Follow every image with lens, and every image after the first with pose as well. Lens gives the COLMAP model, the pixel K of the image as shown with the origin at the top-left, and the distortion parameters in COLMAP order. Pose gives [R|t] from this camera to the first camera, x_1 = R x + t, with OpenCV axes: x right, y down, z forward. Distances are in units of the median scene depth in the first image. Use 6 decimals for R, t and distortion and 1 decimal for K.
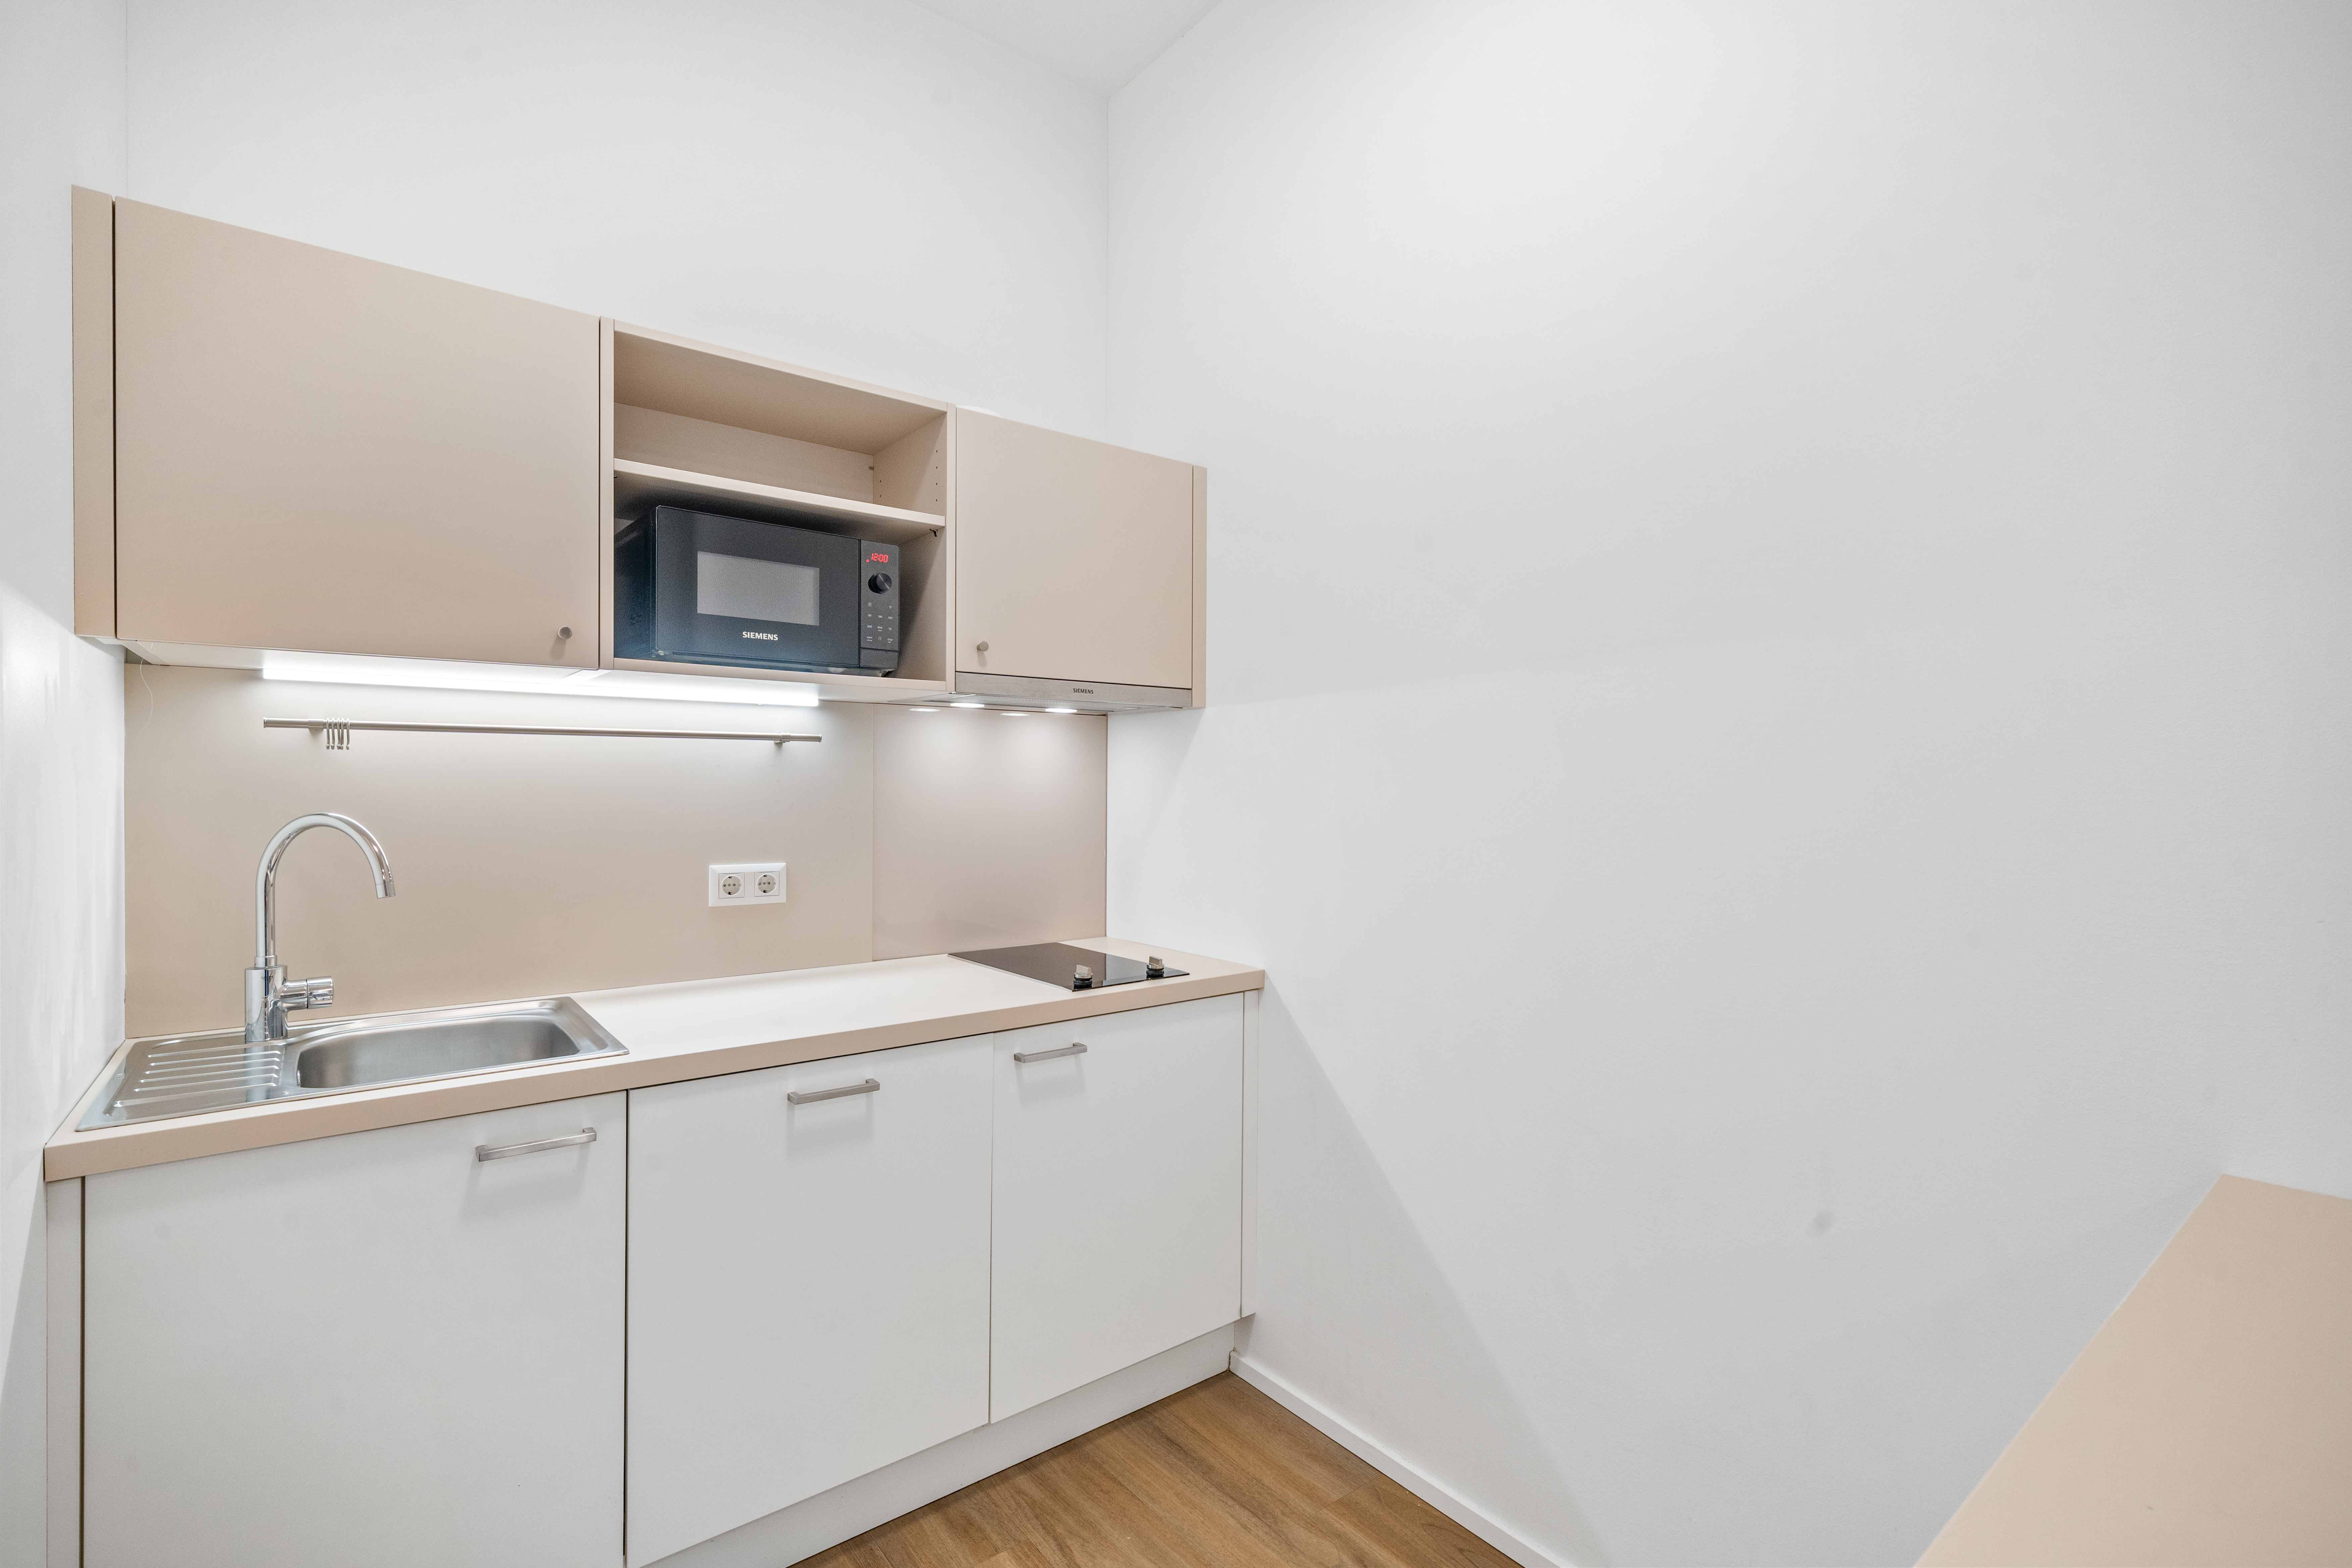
lens RADIAL K [[1017.9, 0, 1134.9], [0, 1017.9, 787.1], [0, 0, 1]] dist [-0.000284, 0.000116]
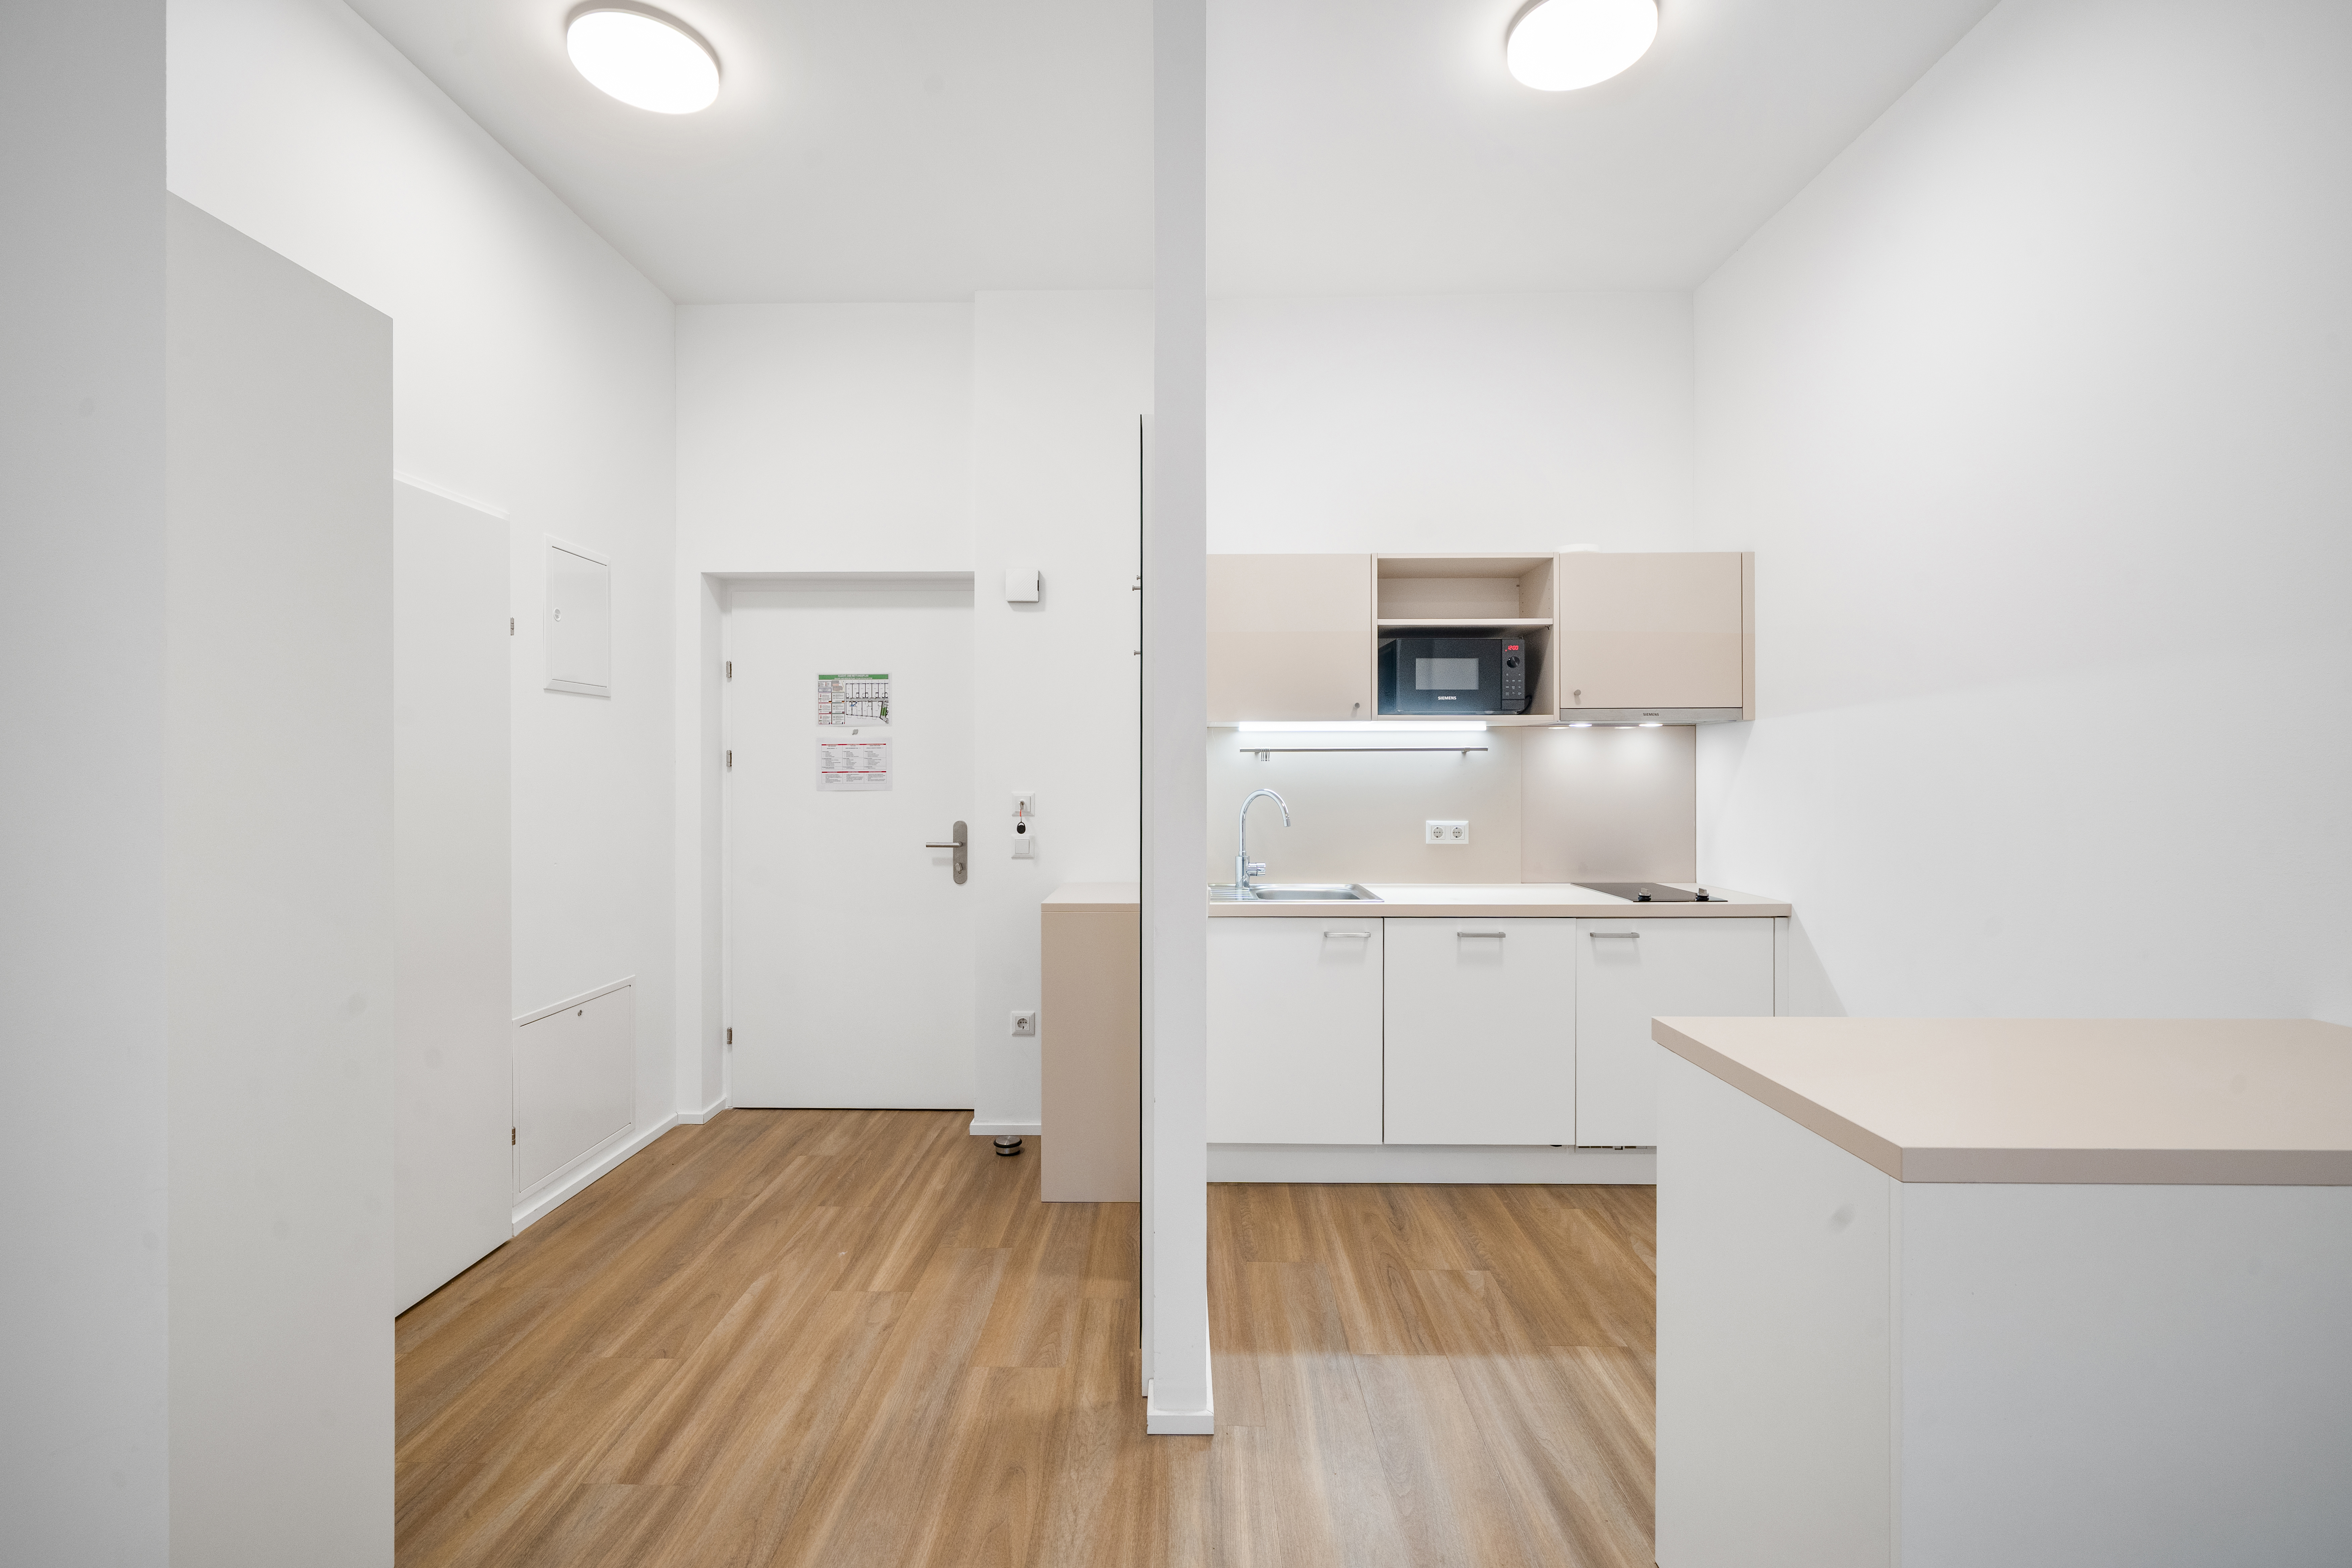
lens RADIAL K [[1017.9, 0, 1192.5], [0, 1017.9, 781.8], [0, 0, 1]] dist [-0.000284, 0.000116]
pose [[0.784615, -0.004632, -0.619966, 0.402773], [0.003038, 0.999989, -0.003627, 0.013013], [0.619976, 0.000962, 0.784620, -0.726548]]
